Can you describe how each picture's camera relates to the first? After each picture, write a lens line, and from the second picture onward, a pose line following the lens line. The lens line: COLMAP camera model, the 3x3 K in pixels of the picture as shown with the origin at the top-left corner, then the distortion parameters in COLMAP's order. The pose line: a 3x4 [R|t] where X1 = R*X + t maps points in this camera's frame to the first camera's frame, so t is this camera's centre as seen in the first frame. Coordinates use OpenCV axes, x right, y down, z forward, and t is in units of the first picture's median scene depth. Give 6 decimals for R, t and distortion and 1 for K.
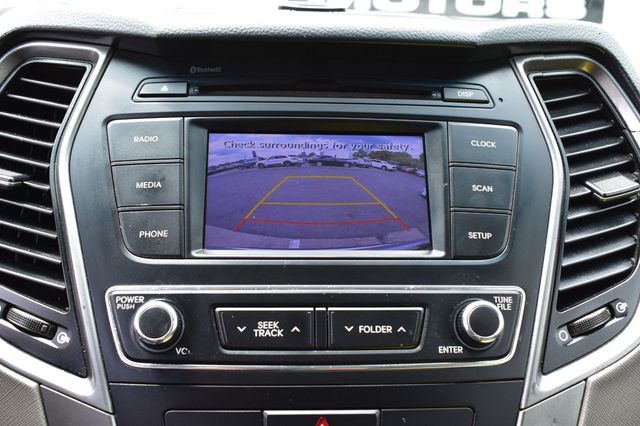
lens RADIAL K [[674.3, 0, 320.0], [0, 674.3, 212.5], [0, 0, 1]] dist [-0.083334, 0.000000]
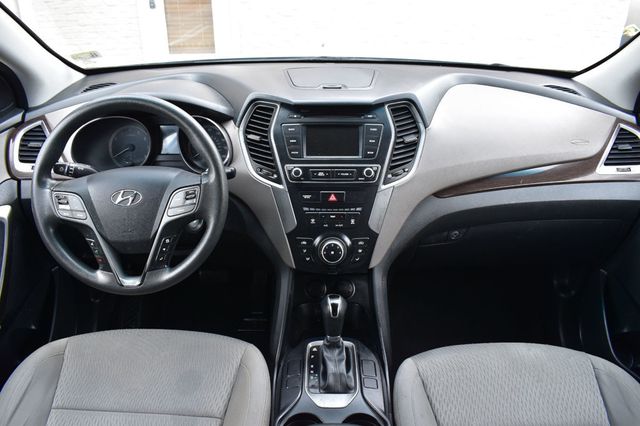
lens RADIAL K [[492.6, 0, 316.0], [0, 492.6, 210.7], [0, 0, 1]] dist [-0.095069, 0.012165]
pose [[0.996977, 0.010314, -0.077015, 0.141163], [0.008473, 0.970811, 0.239695, -0.367526], [0.077239, -0.239622, 0.967789, -2.186355]]
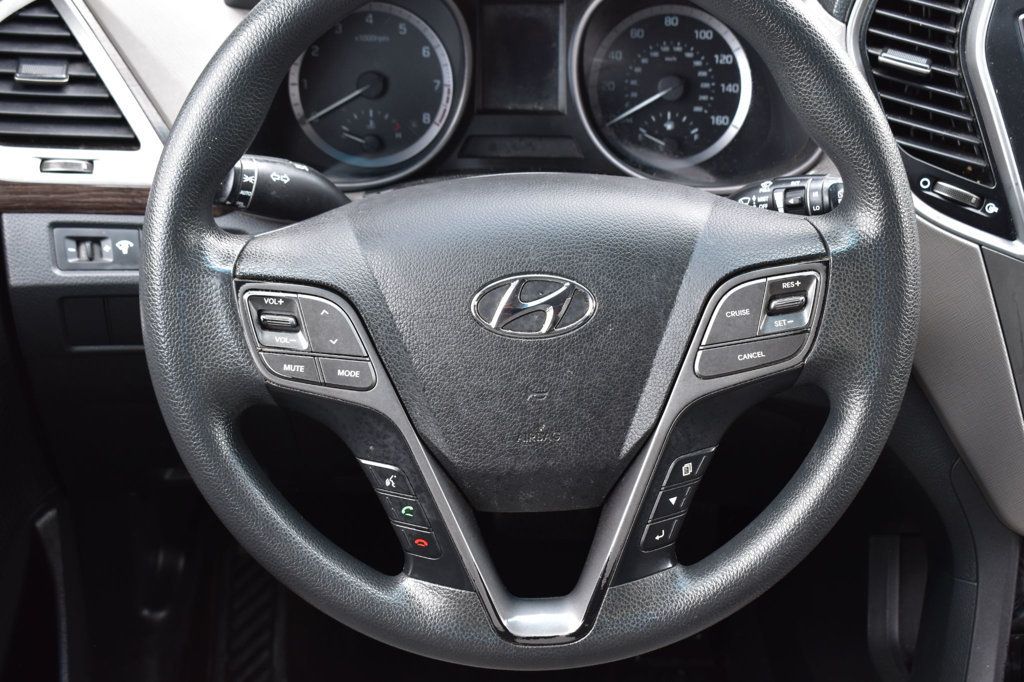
lens RADIAL K [[1508.3, 0, 514.2], [0, 1508.3, 347.8], [0, 0, 1]] dist [-0.026638, 0.000000]
pose [[0.998064, 0.018701, -0.059318, -1.061239], [0.001238, 0.947563, 0.319567, -0.436662], [0.062184, -0.319022, 0.945705, -1.690067]]
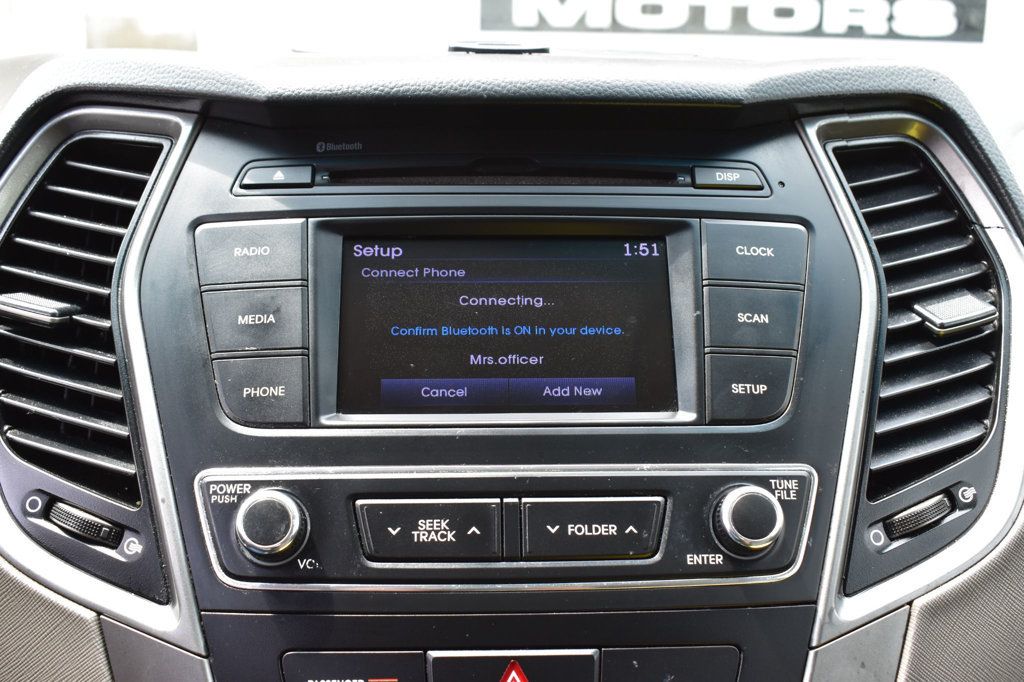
lens RADIAL K [[1078.8, 0, 512.0], [0, 1078.8, 338.0], [0, 0, 1]] dist [-0.083334, 0.000000]
pose [[0.999669, -0.011647, -0.022946, 0.027654], [0.011406, 0.999878, -0.010631, -0.007927], [0.023067, 0.010366, 0.999680, -0.079659]]
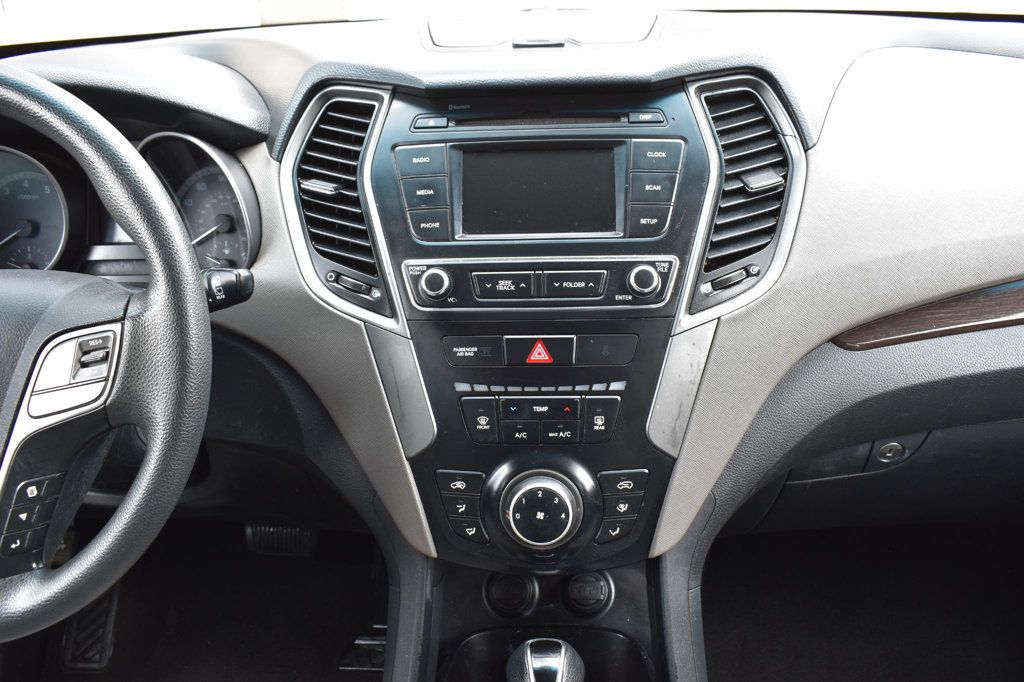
lens RADIAL K [[892.6, 0, 511.8], [0, 892.6, 343.8], [0, 0, 1]] dist [-0.087702, 0.001391]
pose [[0.991504, -0.004275, -0.130003, 0.198119], [0.031779, 0.977132, 0.210244, -0.124596], [0.126131, -0.212589, 0.968967, -0.996157]]
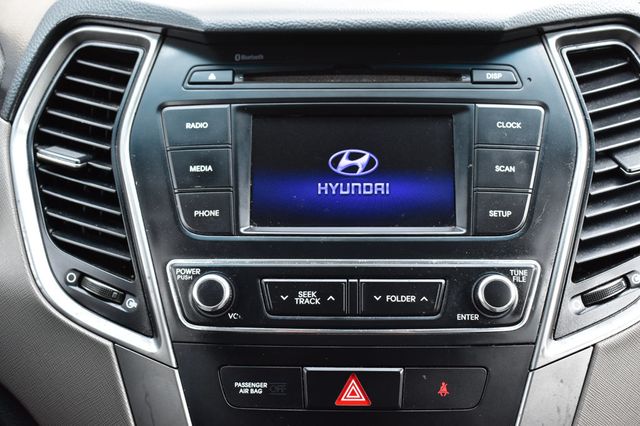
lens RADIAL K [[848.1, 0, 316.9], [0, 848.1, 210.4], [0, 0, 1]] dist [-0.065014, 0.000000]
pose [[0.995743, 0.001902, -0.092148, 0.069564], [0.009310, 0.992598, 0.121086, -0.144153], [0.091697, -0.121429, 0.988356, -0.398700]]
